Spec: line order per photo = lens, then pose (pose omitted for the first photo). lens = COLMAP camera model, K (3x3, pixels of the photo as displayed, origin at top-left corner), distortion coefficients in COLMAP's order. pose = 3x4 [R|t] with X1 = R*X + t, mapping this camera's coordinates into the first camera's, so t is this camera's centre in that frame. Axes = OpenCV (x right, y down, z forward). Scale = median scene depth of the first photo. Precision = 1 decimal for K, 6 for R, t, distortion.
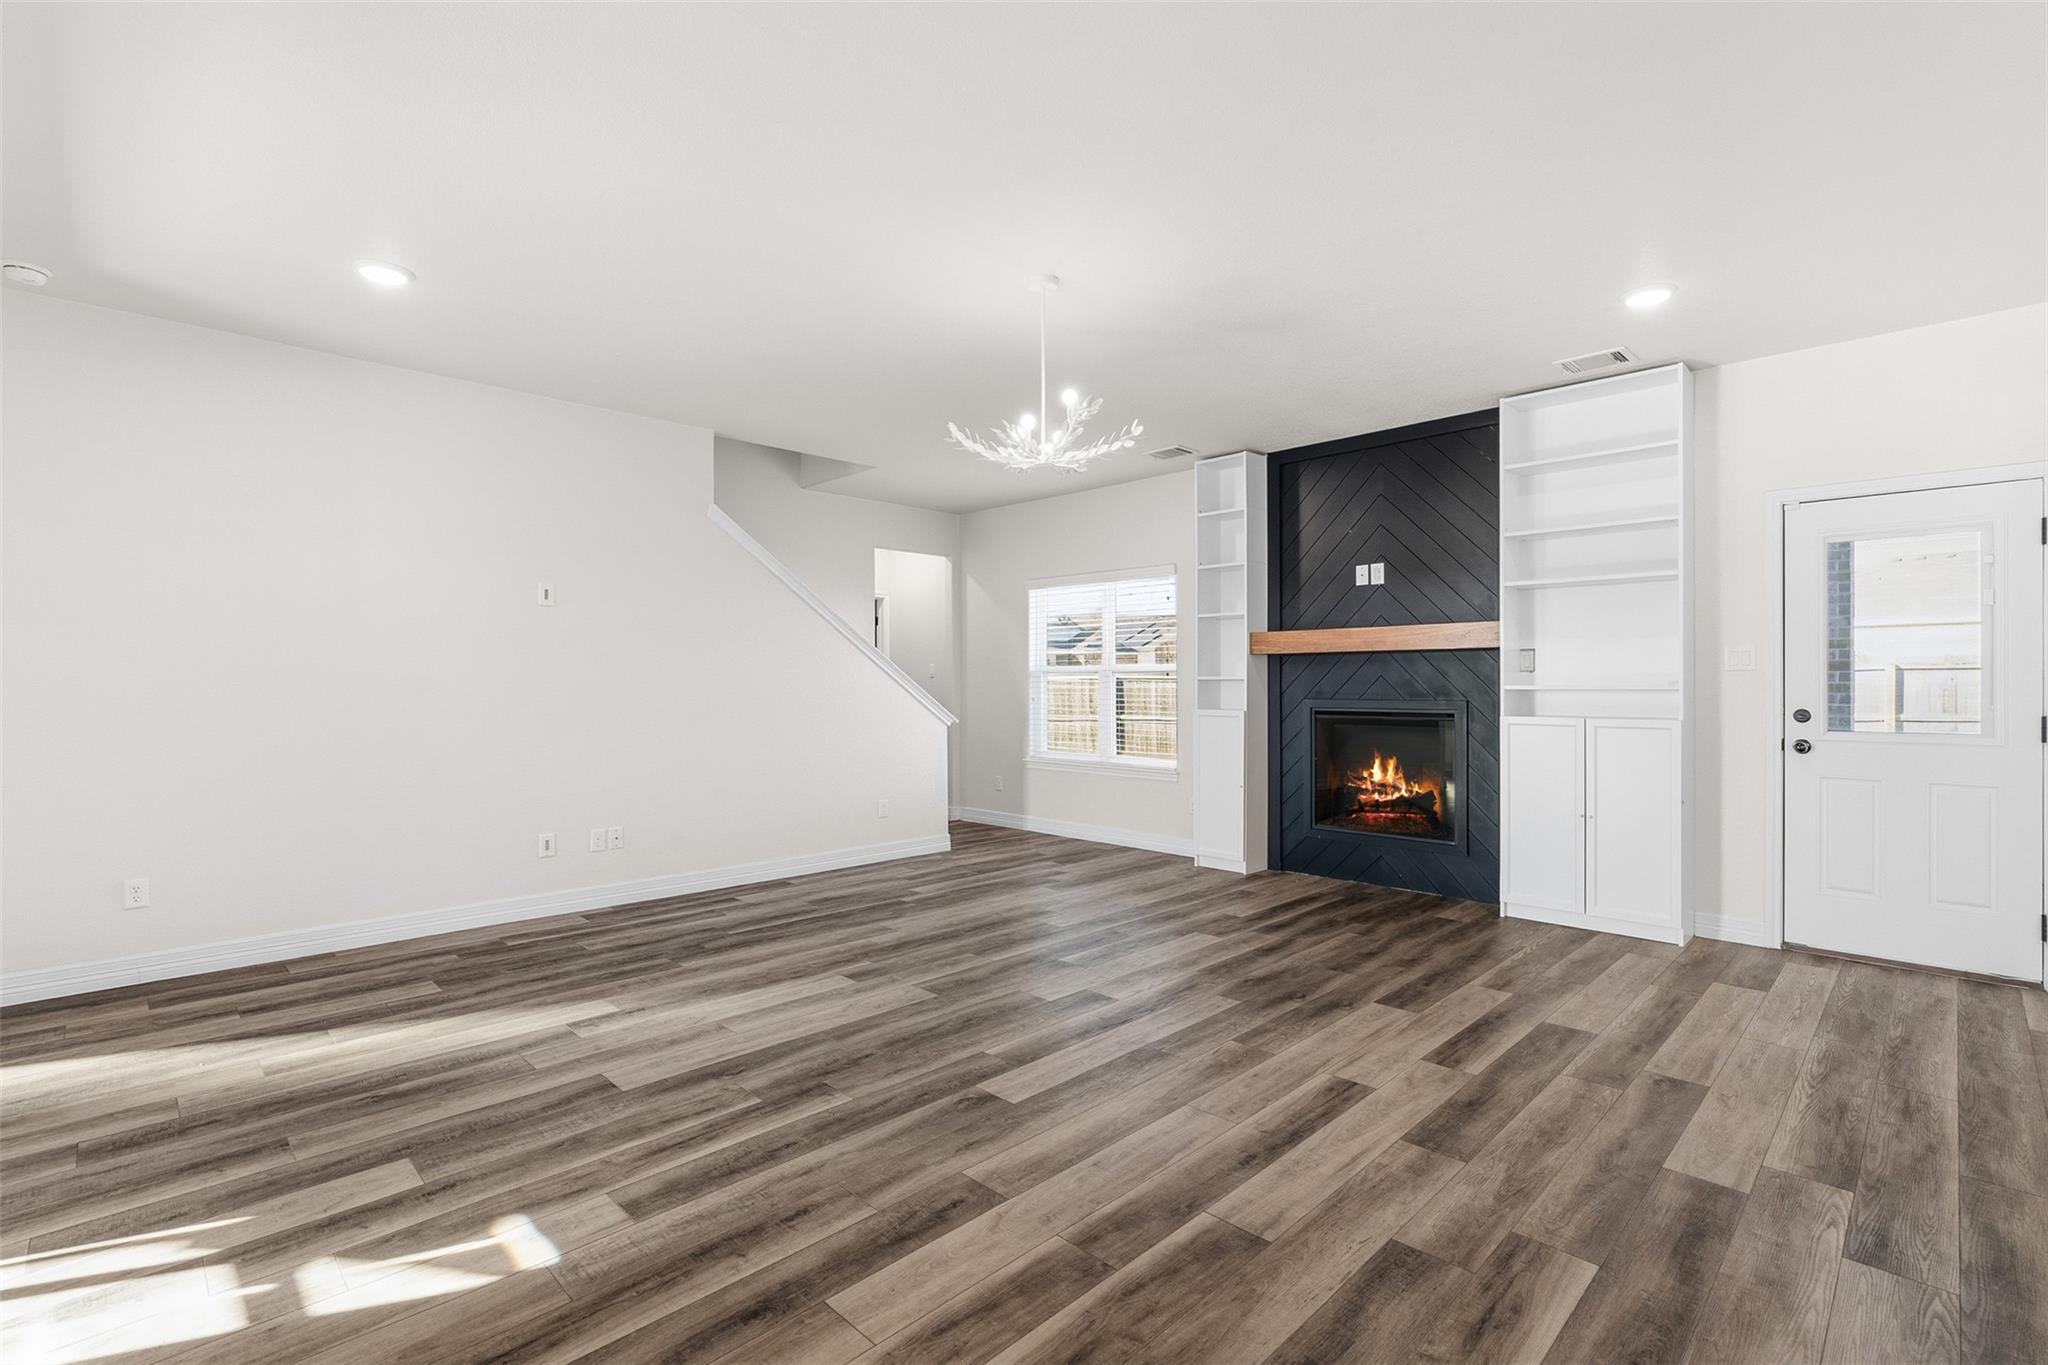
lens RADIAL K [[920.1, 0, 1016.1], [0, 920.1, 675.0], [0, 0, 1]] dist [-0.006515, 0.003987]
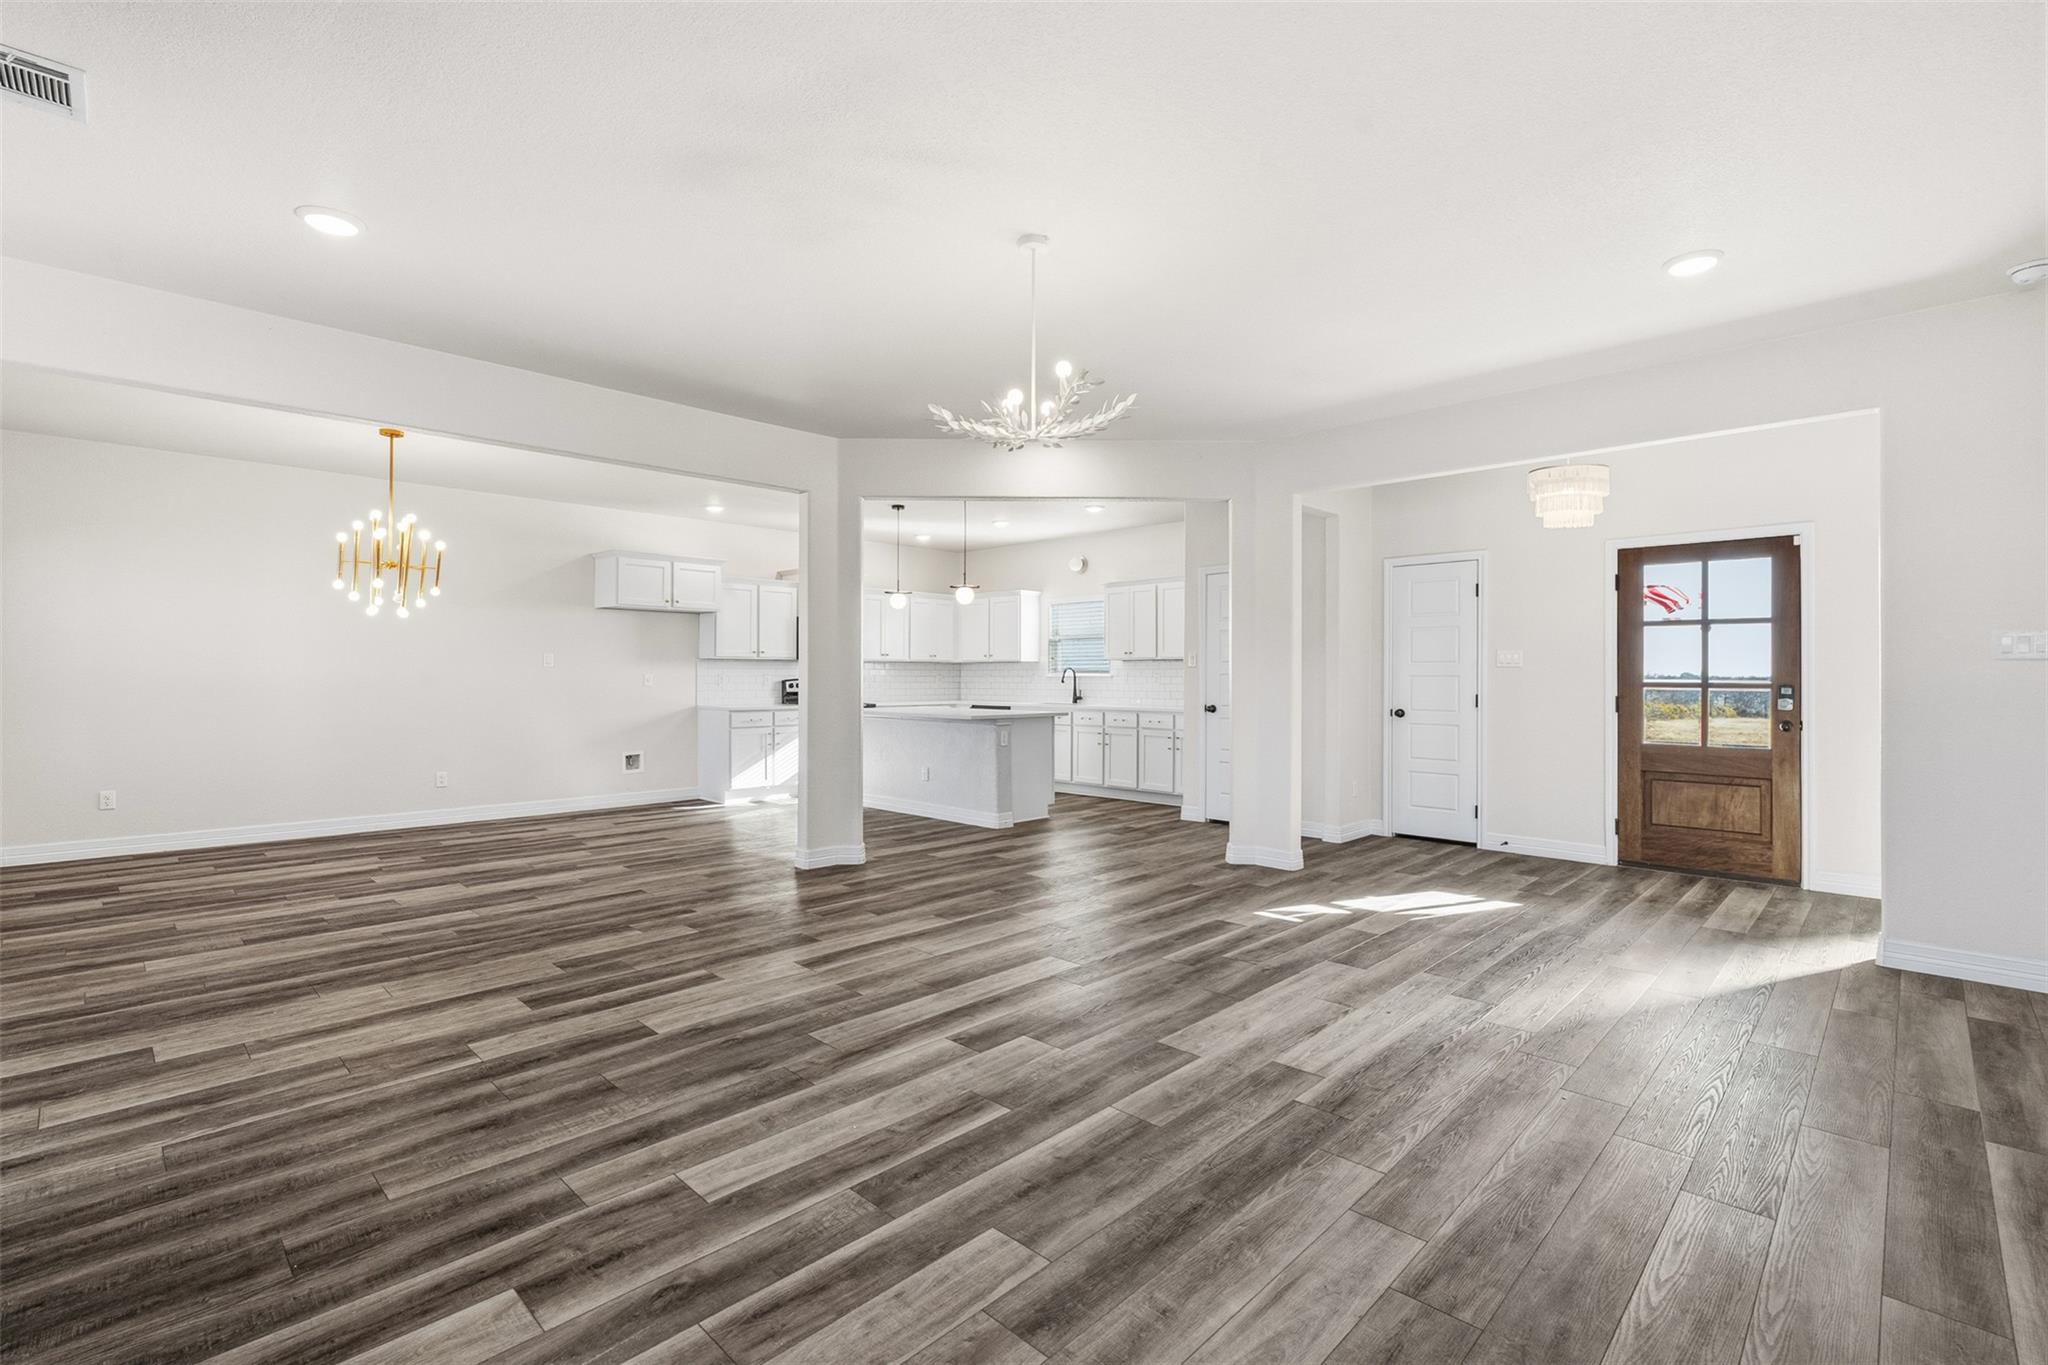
lens RADIAL K [[920.1, 0, 1028.9], [0, 920.1, 670.2], [0, 0, 1]] dist [-0.006515, 0.003987]
pose [[-0.999625, -0.001843, -0.027309, 0.051281], [-0.001423, 0.999881, -0.015393, 0.017234], [0.027334, -0.015349, -0.999509, 1.669772]]
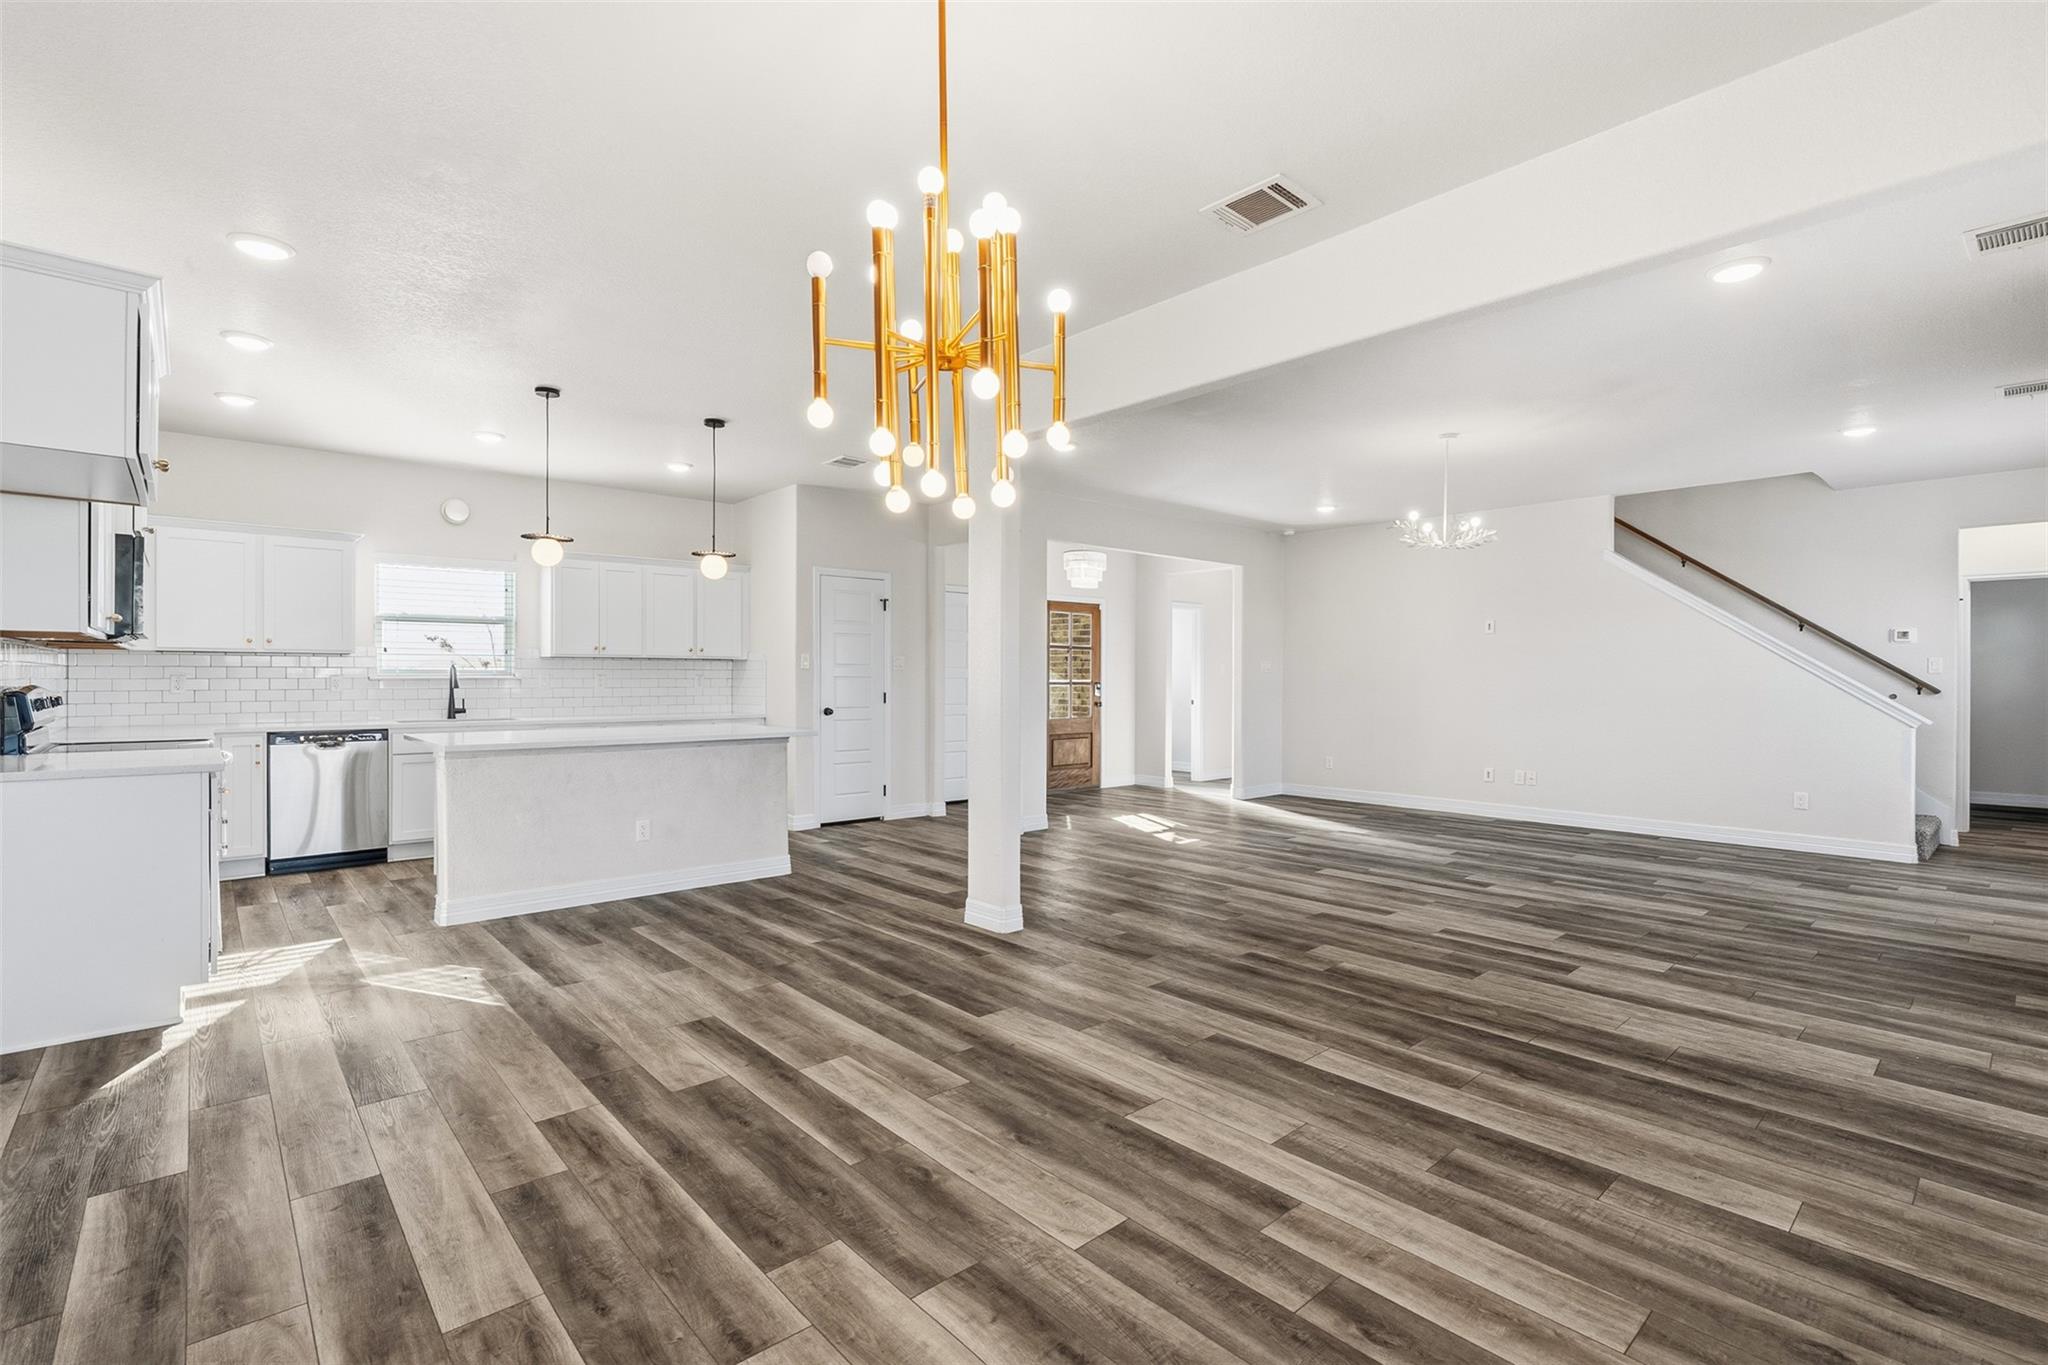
lens RADIAL K [[920.1, 0, 1029.0], [0, 920.1, 678.3], [0, 0, 1]] dist [-0.006515, 0.003987]
pose [[-0.041274, 0.002332, -0.999145, 1.475784], [0.006235, 0.999978, 0.002077, -0.001395], [0.999128, -0.006144, -0.041287, 0.281378]]
